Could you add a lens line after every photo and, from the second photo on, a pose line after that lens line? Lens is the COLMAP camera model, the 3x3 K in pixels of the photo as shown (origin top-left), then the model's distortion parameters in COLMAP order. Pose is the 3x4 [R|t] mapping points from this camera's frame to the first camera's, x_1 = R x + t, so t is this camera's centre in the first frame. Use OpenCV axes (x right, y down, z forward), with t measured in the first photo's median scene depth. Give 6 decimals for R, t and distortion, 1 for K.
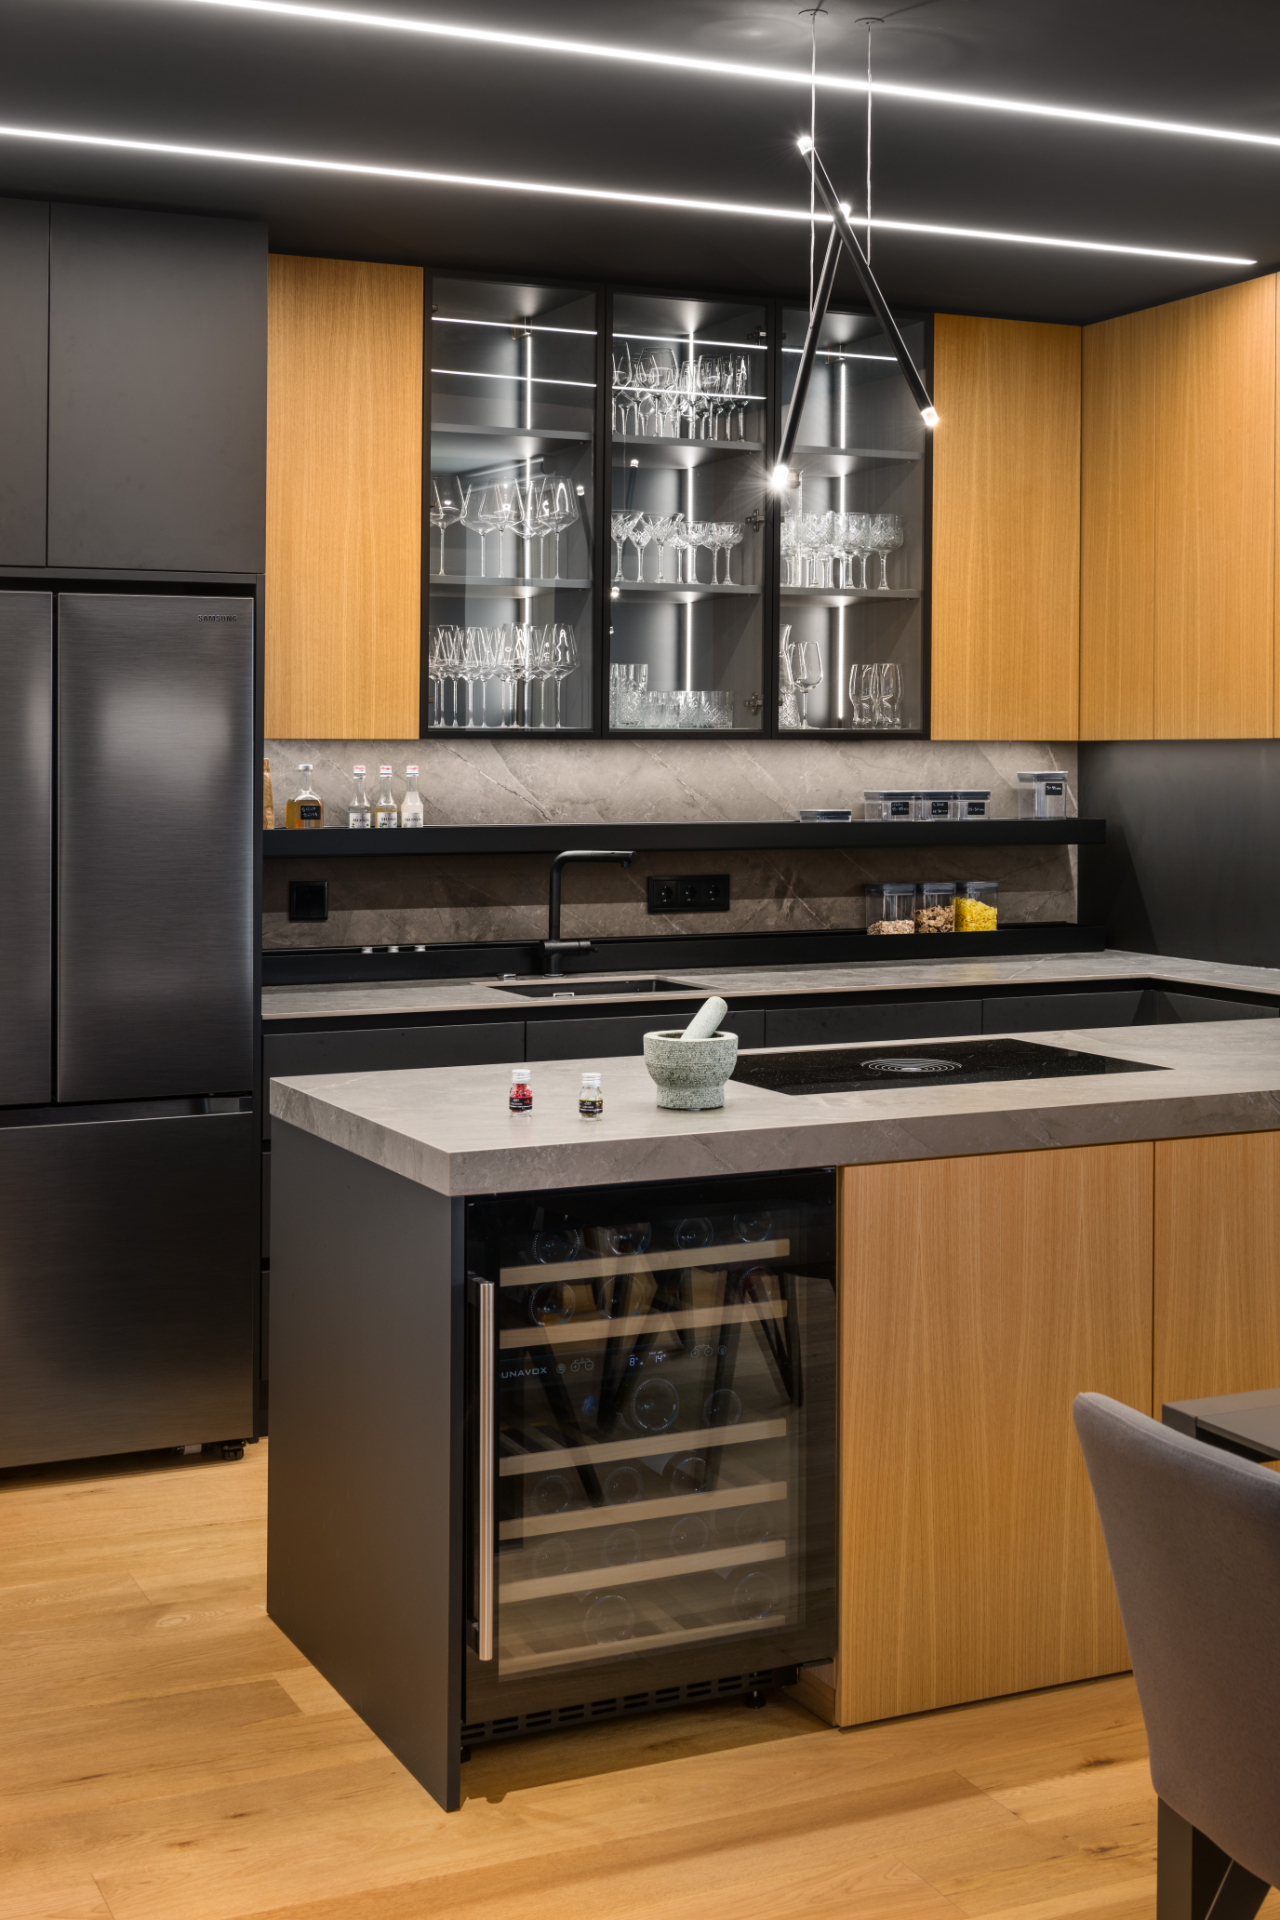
lens RADIAL K [[2362.4, 0, 630.7], [0, 2362.4, 801.6], [0, 0, 1]] dist [0.004618, 0.000000]
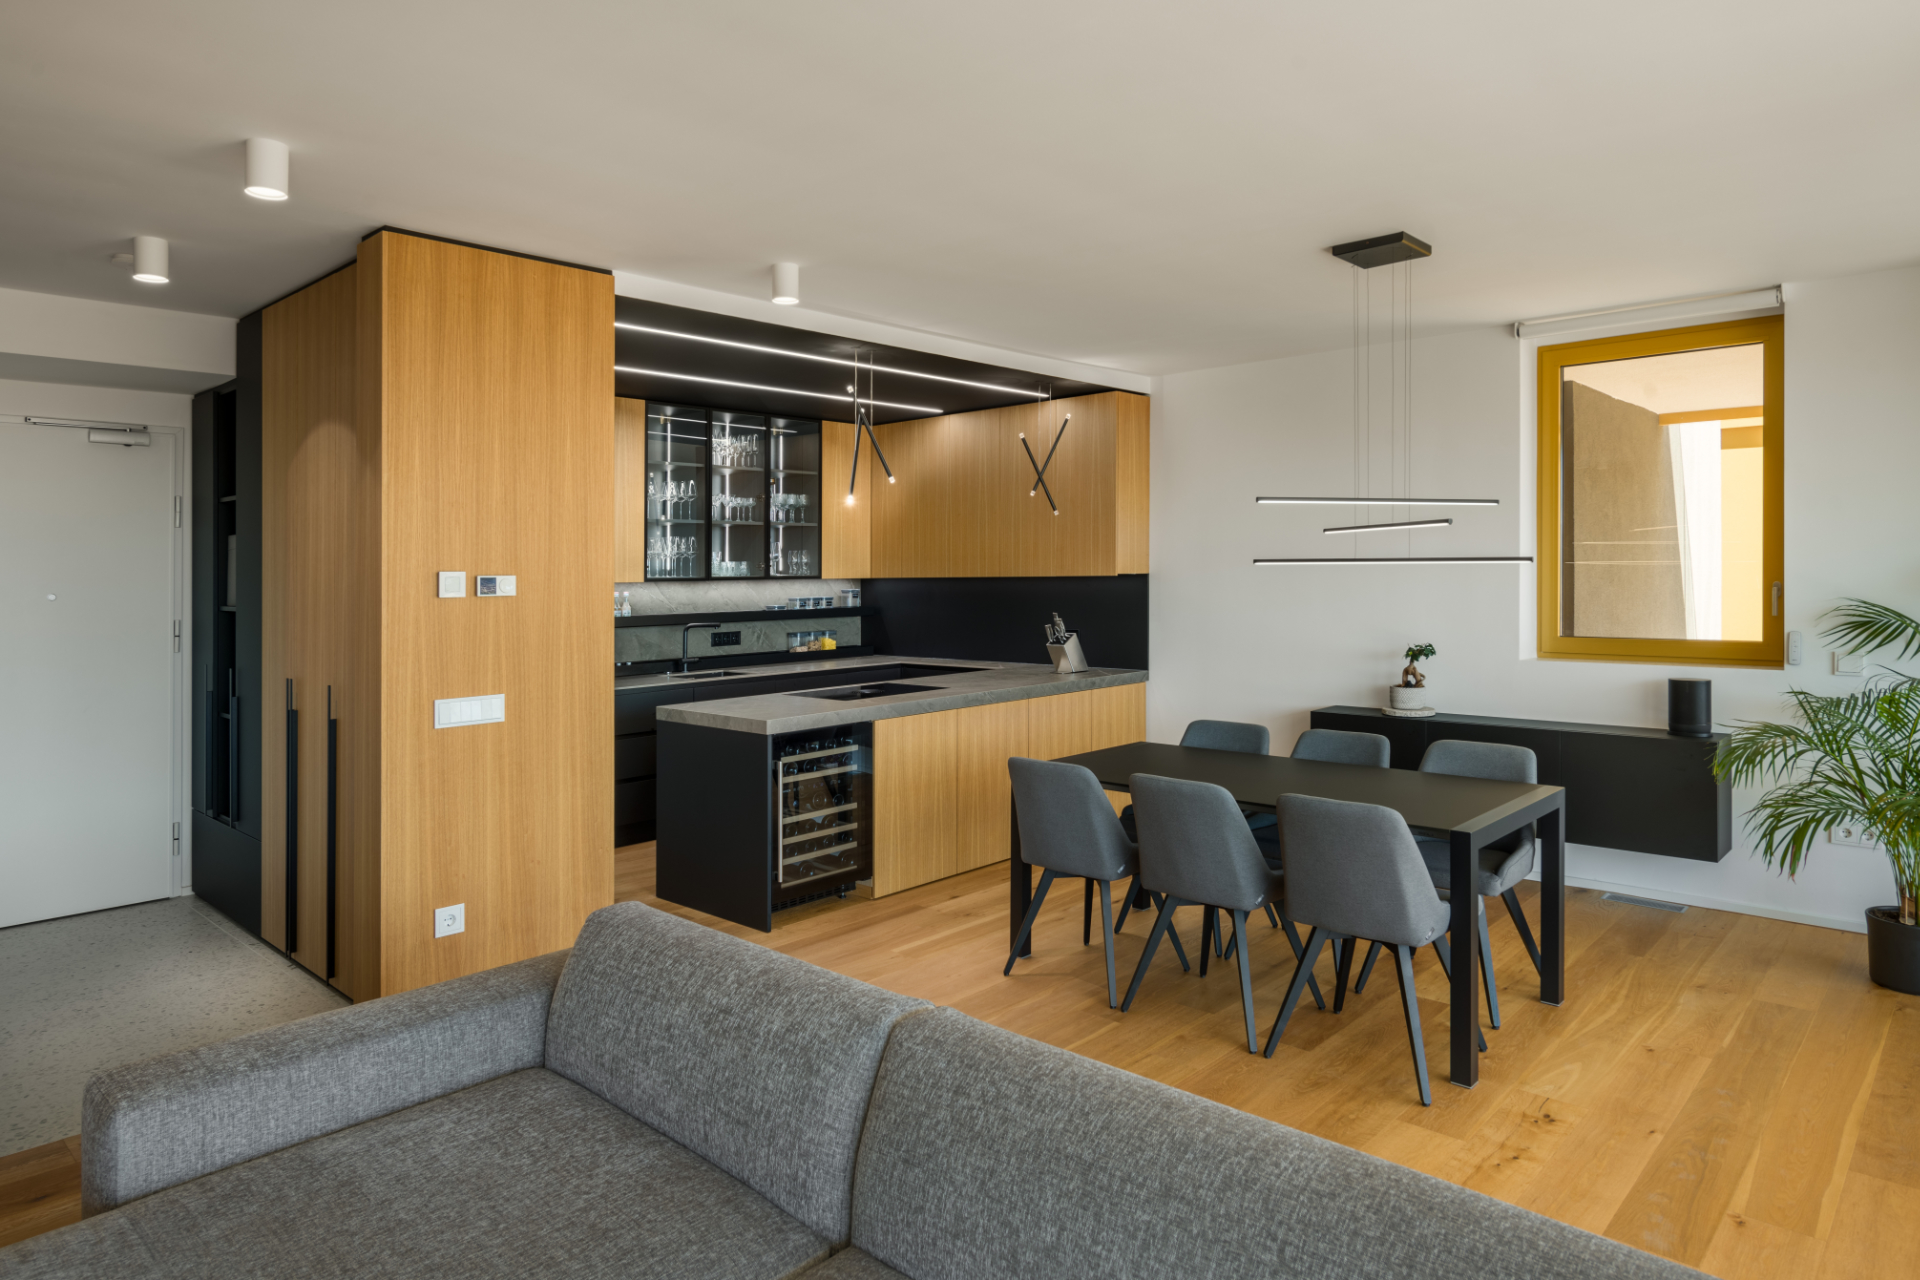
lens RADIAL K [[1151.0, 0, 958.4], [0, 1151.0, 631.2], [0, 0, 1]] dist [0.002502, -0.000385]
pose [[0.922012, -0.031144, 0.385905, -0.244705], [0.018992, 0.999198, 0.035263, -0.009770], [-0.386694, -0.025184, 0.921864, -0.278902]]
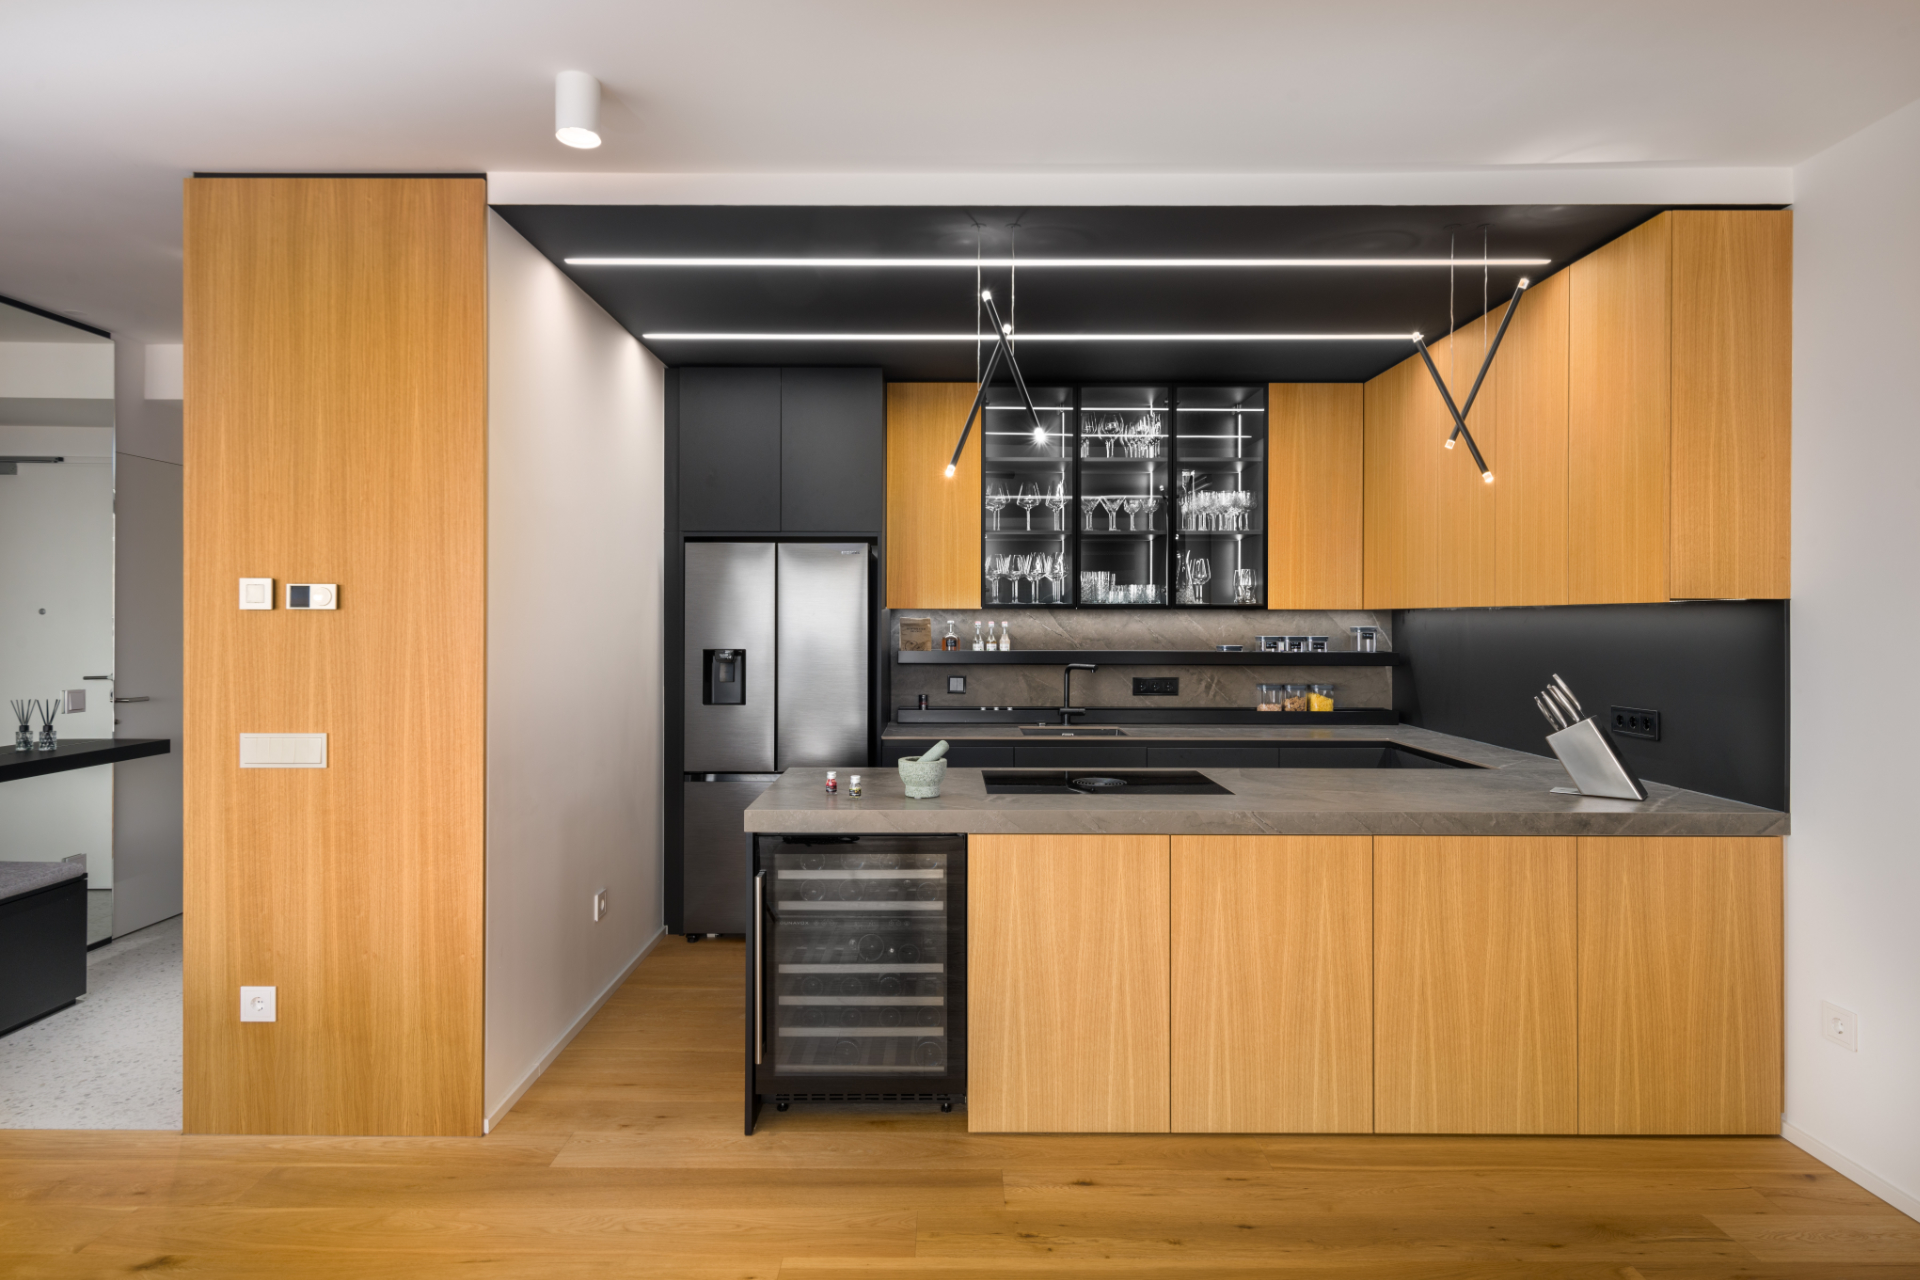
lens RADIAL K [[1039.9, 0, 957.7], [0, 1039.9, 629.7], [0, 0, 1]] dist [0.012623, -0.004876]
pose [[0.908738, 0.007254, -0.417305, 0.258488], [-0.010496, 0.999930, -0.005474, -0.002546], [0.417236, 0.009354, 0.908750, 0.144489]]
